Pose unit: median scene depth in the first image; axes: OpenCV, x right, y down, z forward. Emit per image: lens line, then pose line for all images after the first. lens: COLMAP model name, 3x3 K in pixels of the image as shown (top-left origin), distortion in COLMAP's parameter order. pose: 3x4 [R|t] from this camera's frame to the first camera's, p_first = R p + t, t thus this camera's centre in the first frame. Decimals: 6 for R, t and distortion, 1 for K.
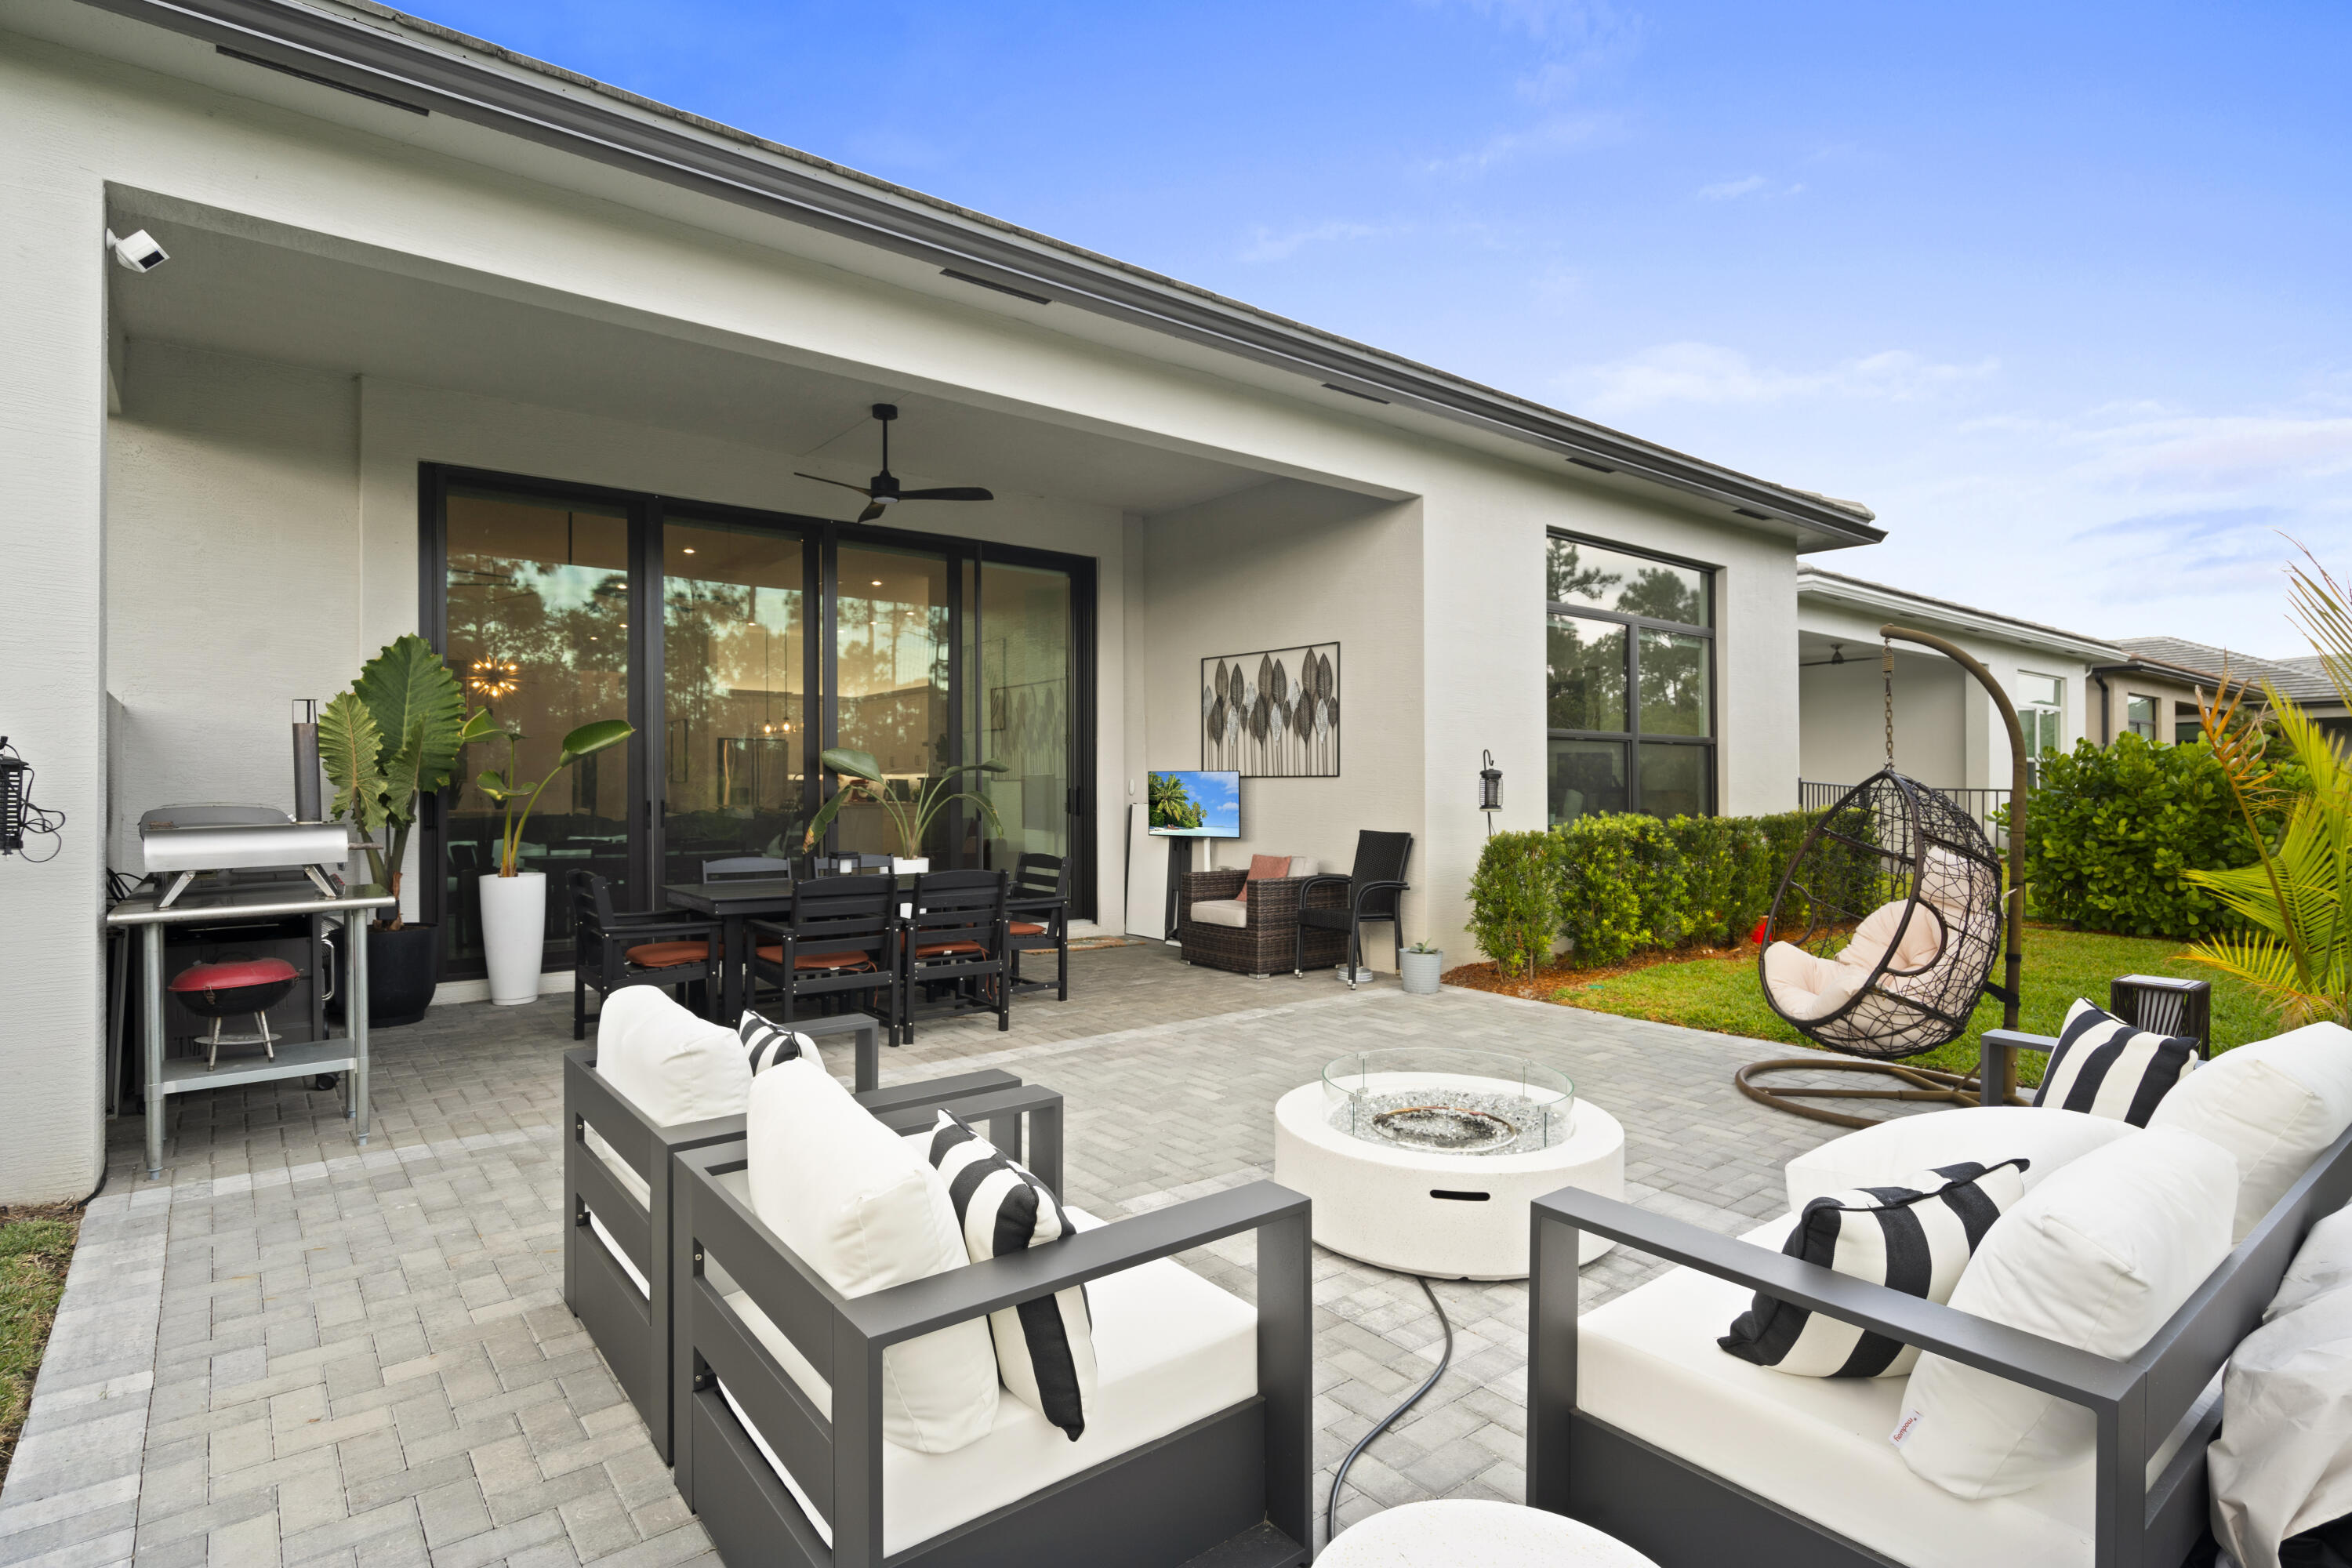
lens RADIAL K [[1184.0, 0, 1173.9], [0, 1184.0, 774.6], [0, 0, 1]] dist [0.000631, 0.000076]
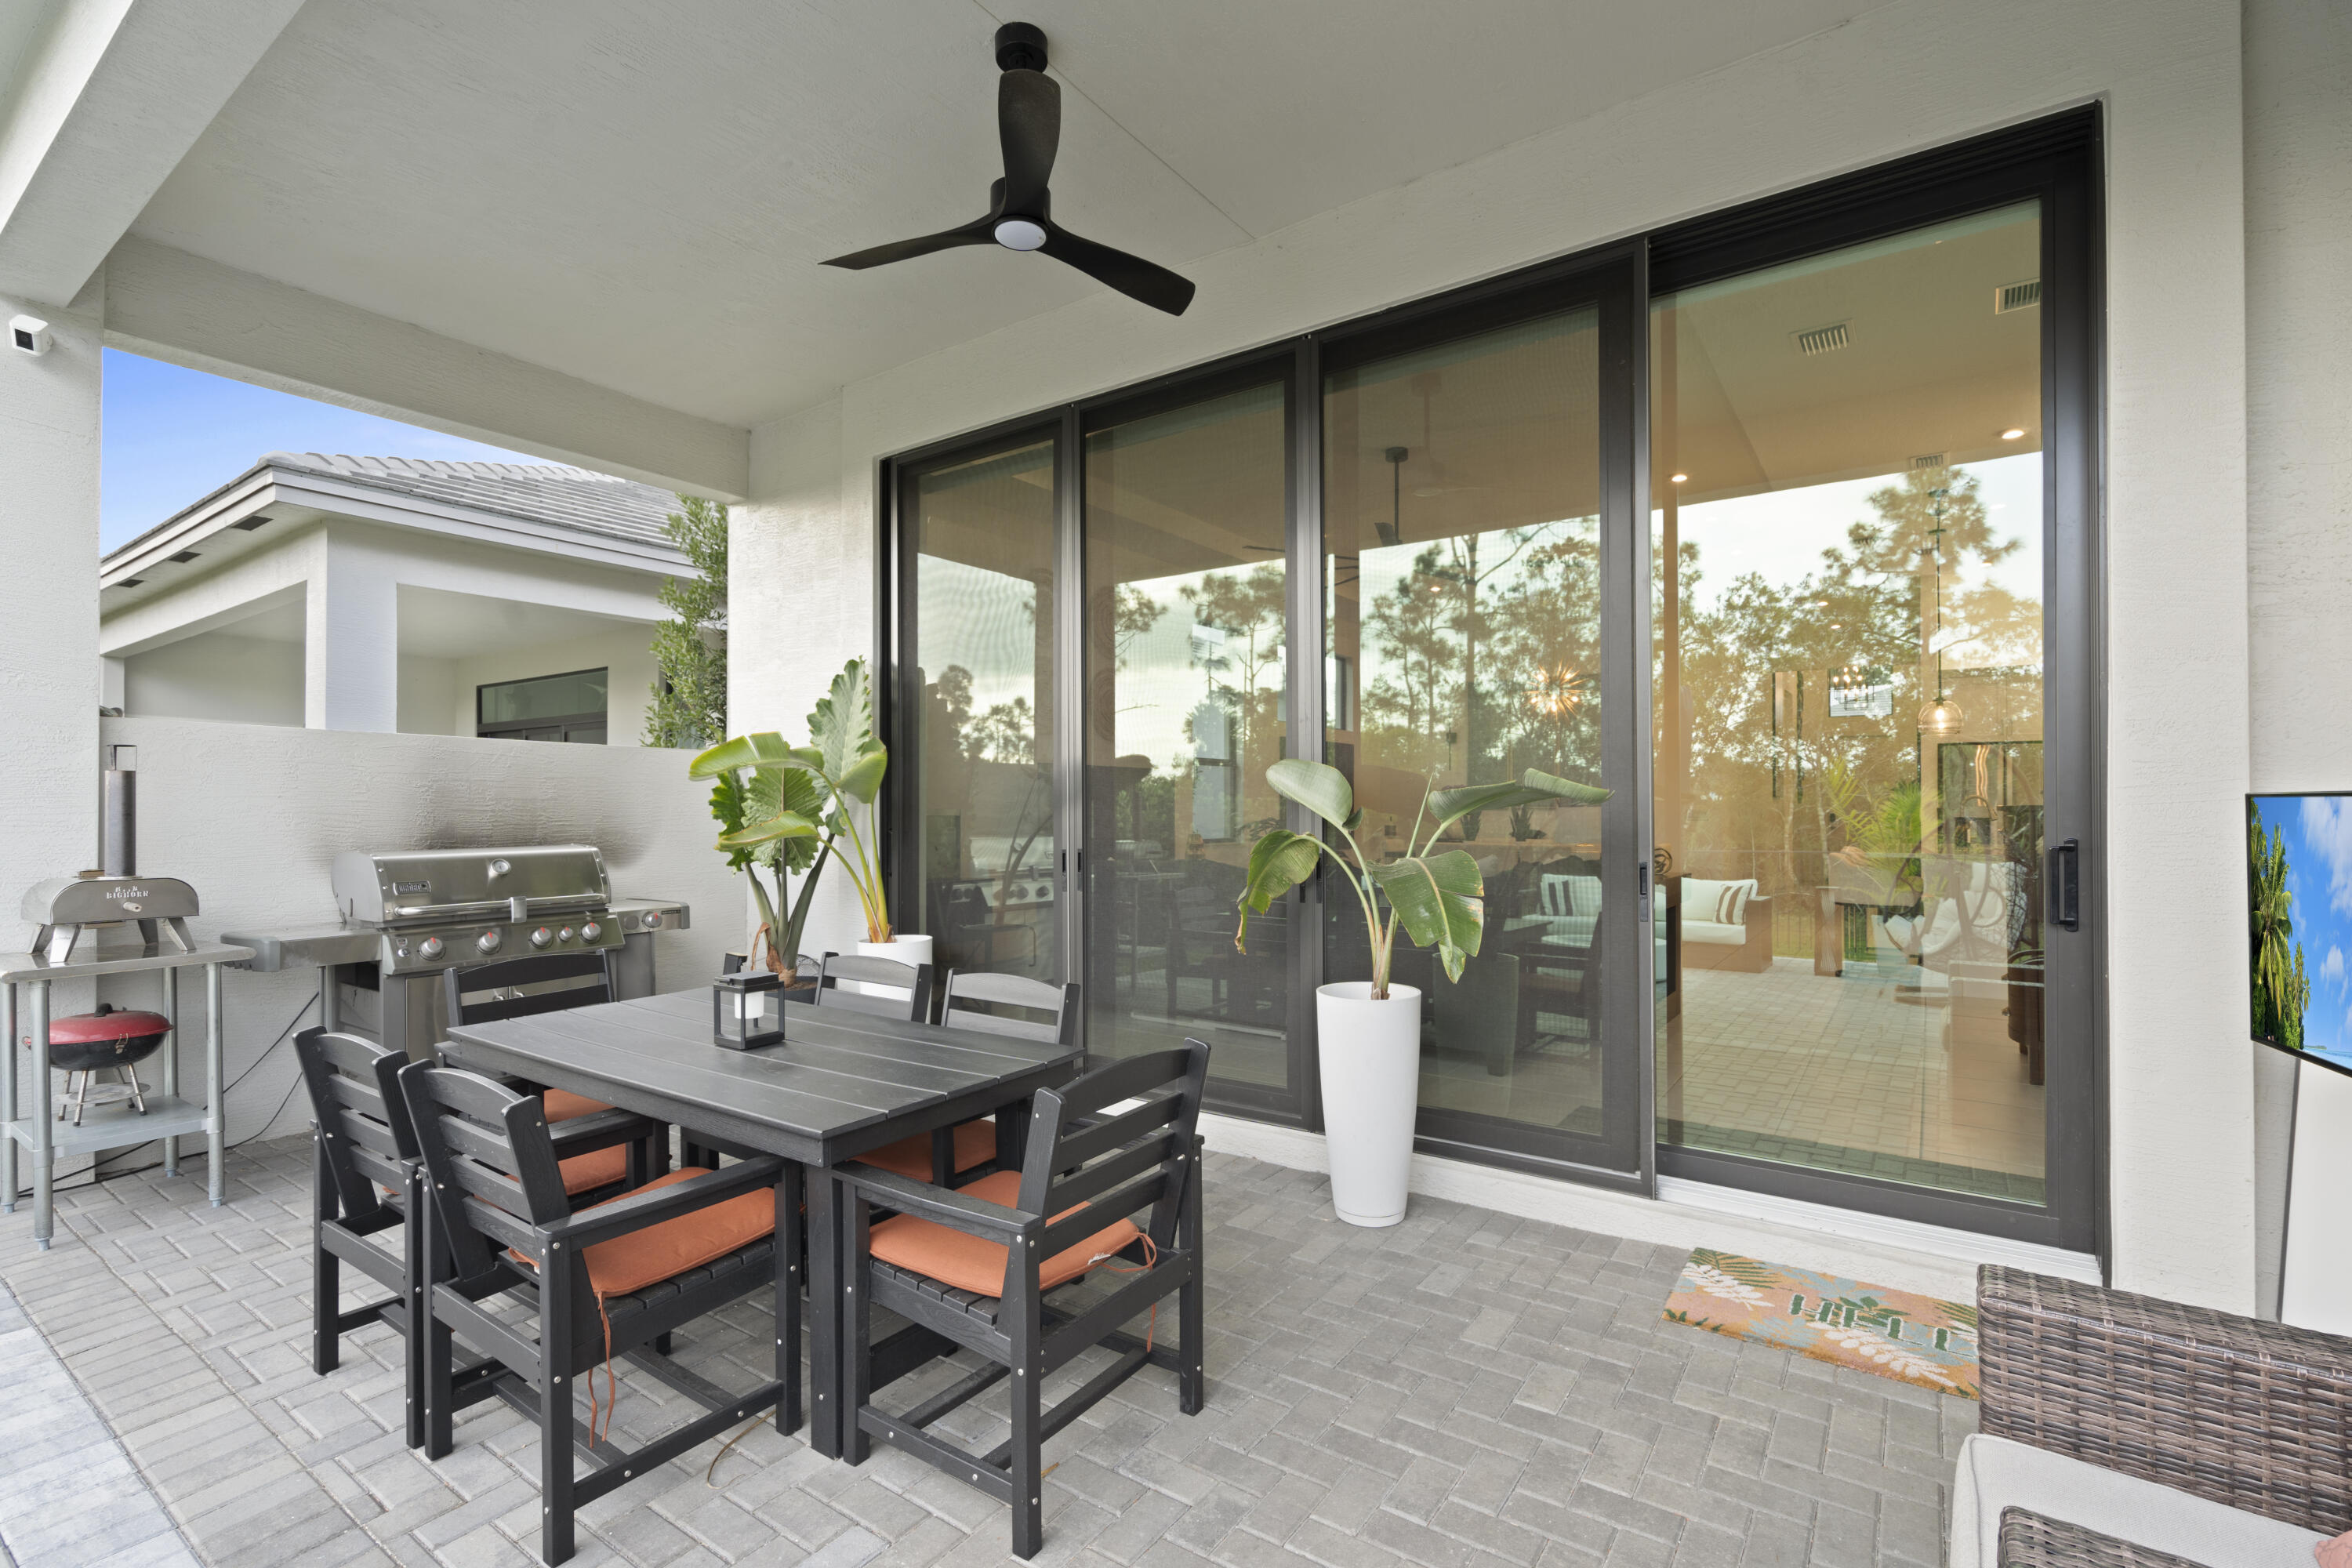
lens RADIAL K [[1072.2, 0, 1173.0], [0, 1072.2, 799.2], [0, 0, 1]] dist [-0.000846, 0.001692]
pose [[0.278544, -0.009683, -0.960375, 0.153795], [0.012079, 0.999905, -0.006579, -0.002473], [0.960348, -0.009768, 0.278634, 0.784563]]
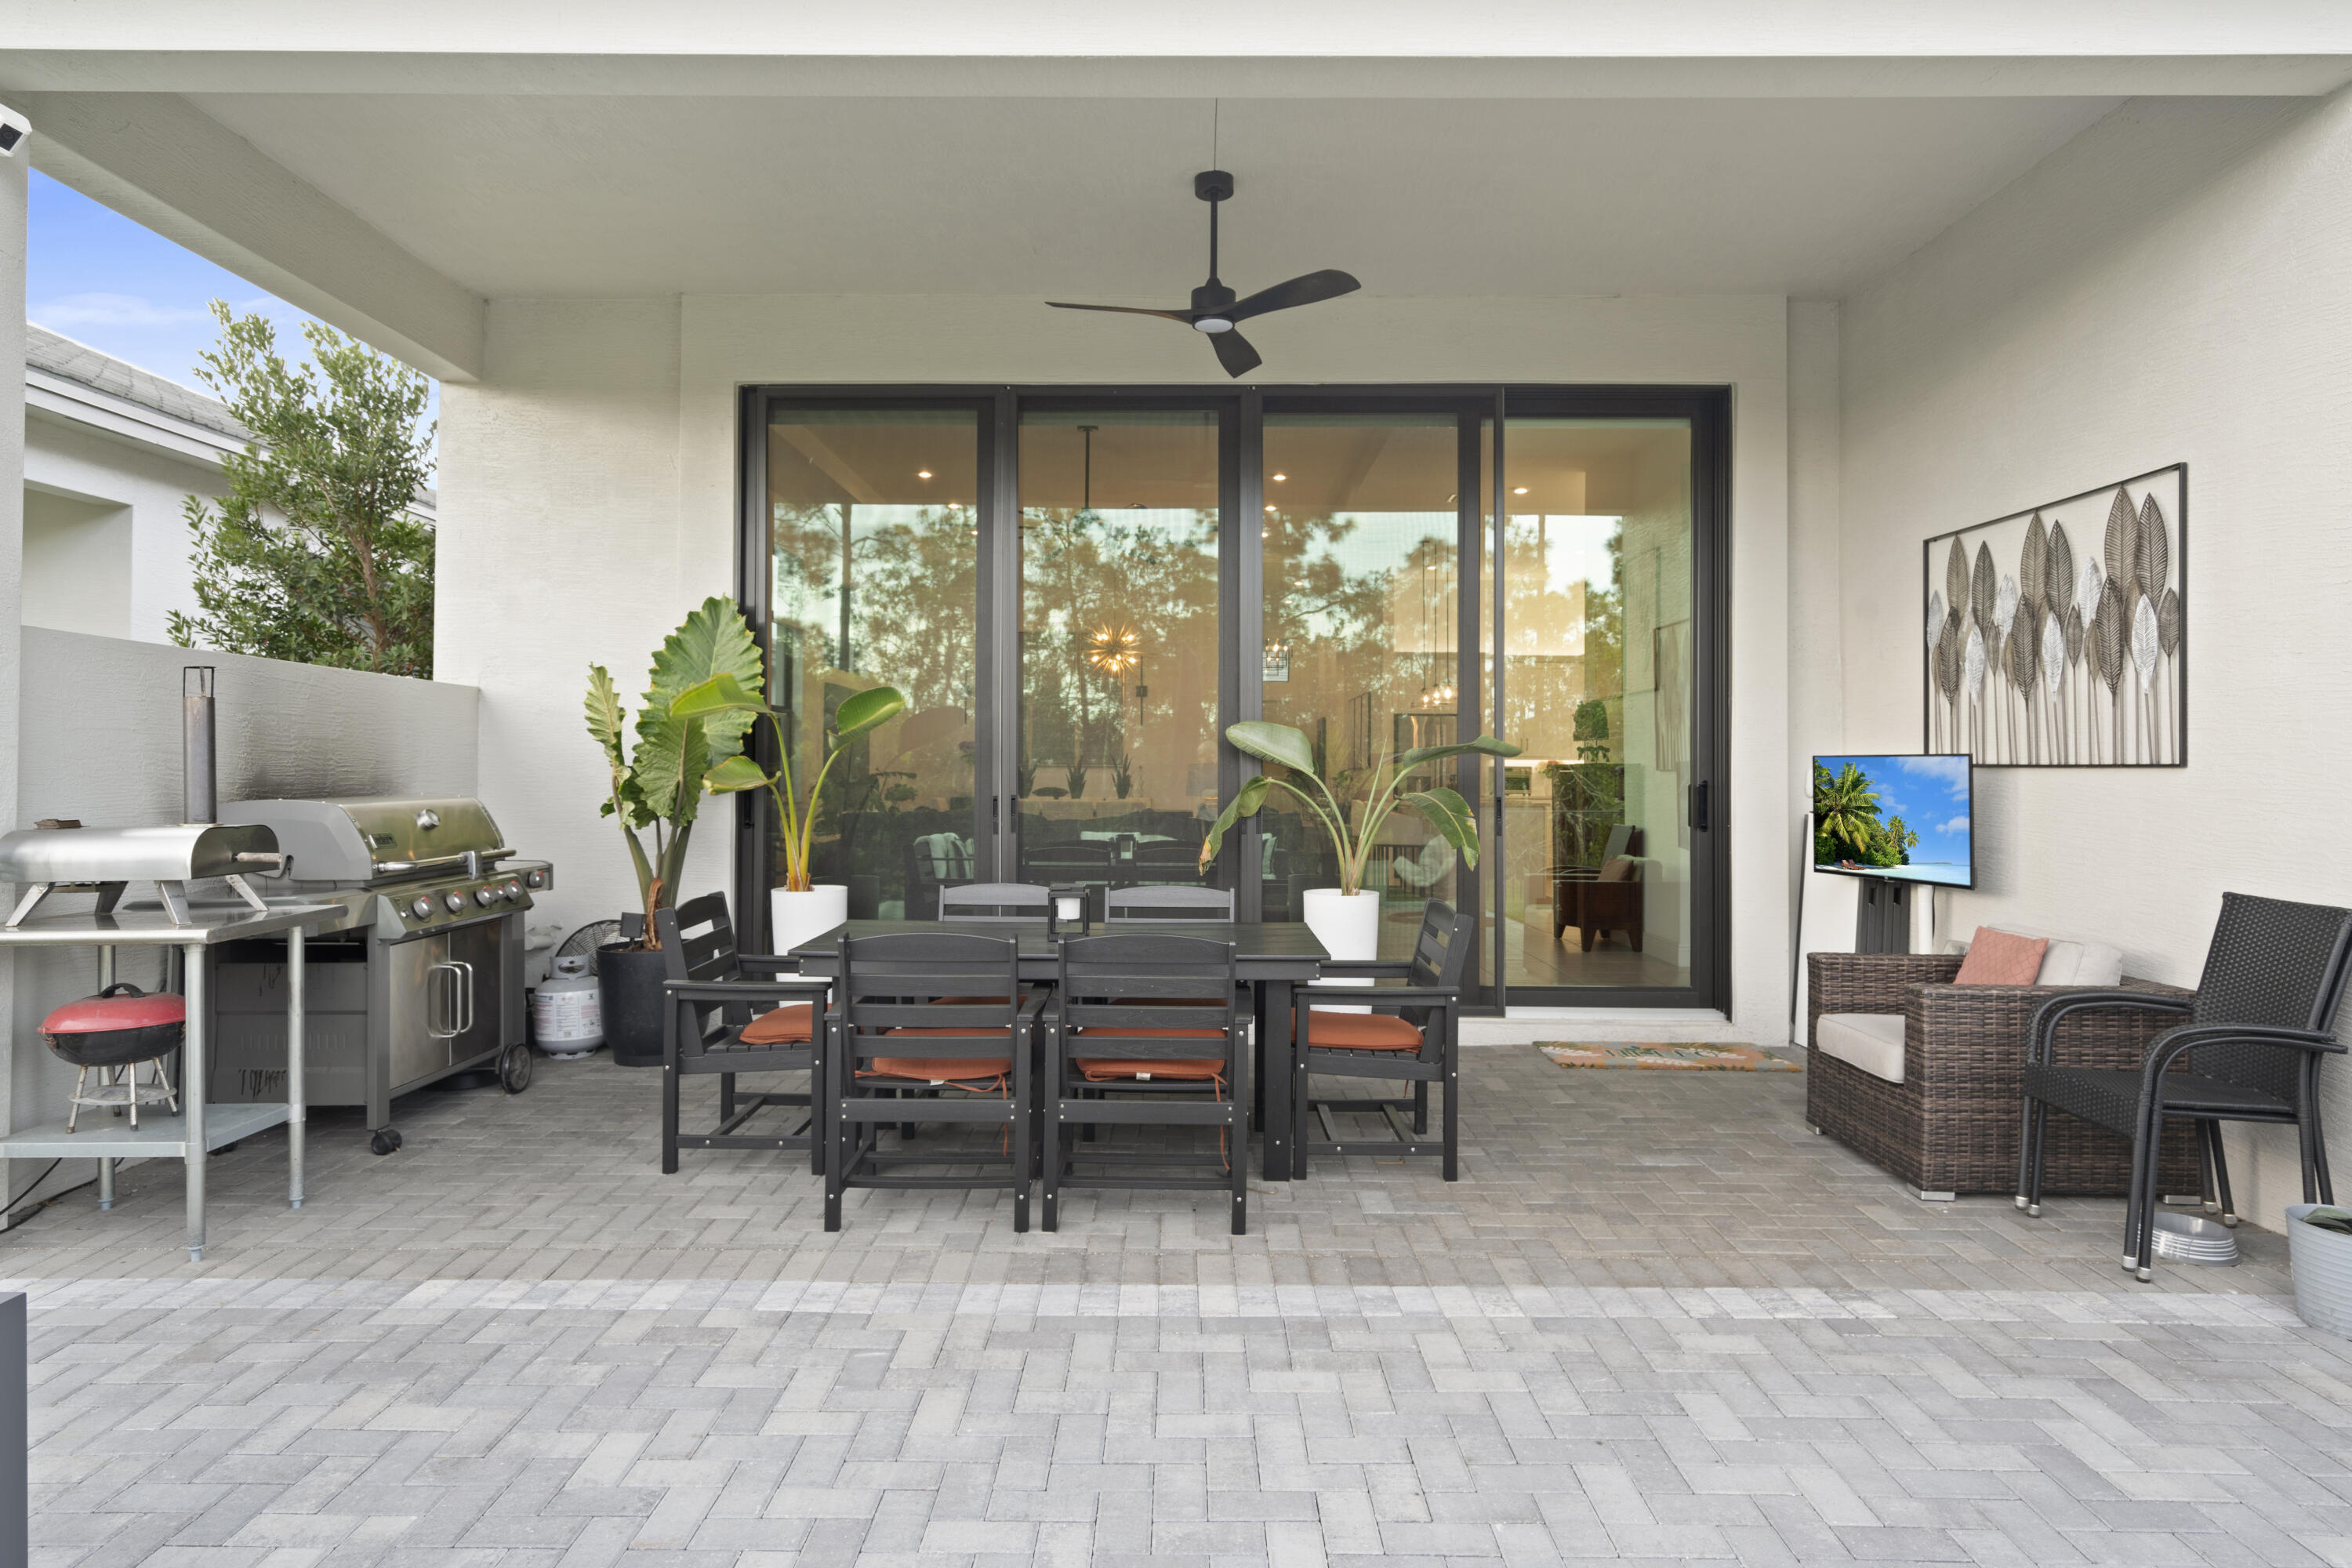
lens RADIAL K [[1375.8, 0, 1186.3], [0, 1375.8, 744.7], [0, 0, 1]] dist [0.000227, -0.001677]
pose [[0.775265, -0.007074, -0.631596, 0.172793], [0.001083, 0.999951, -0.009871, -0.001550], [0.631635, 0.006968, 0.775235, 0.358029]]
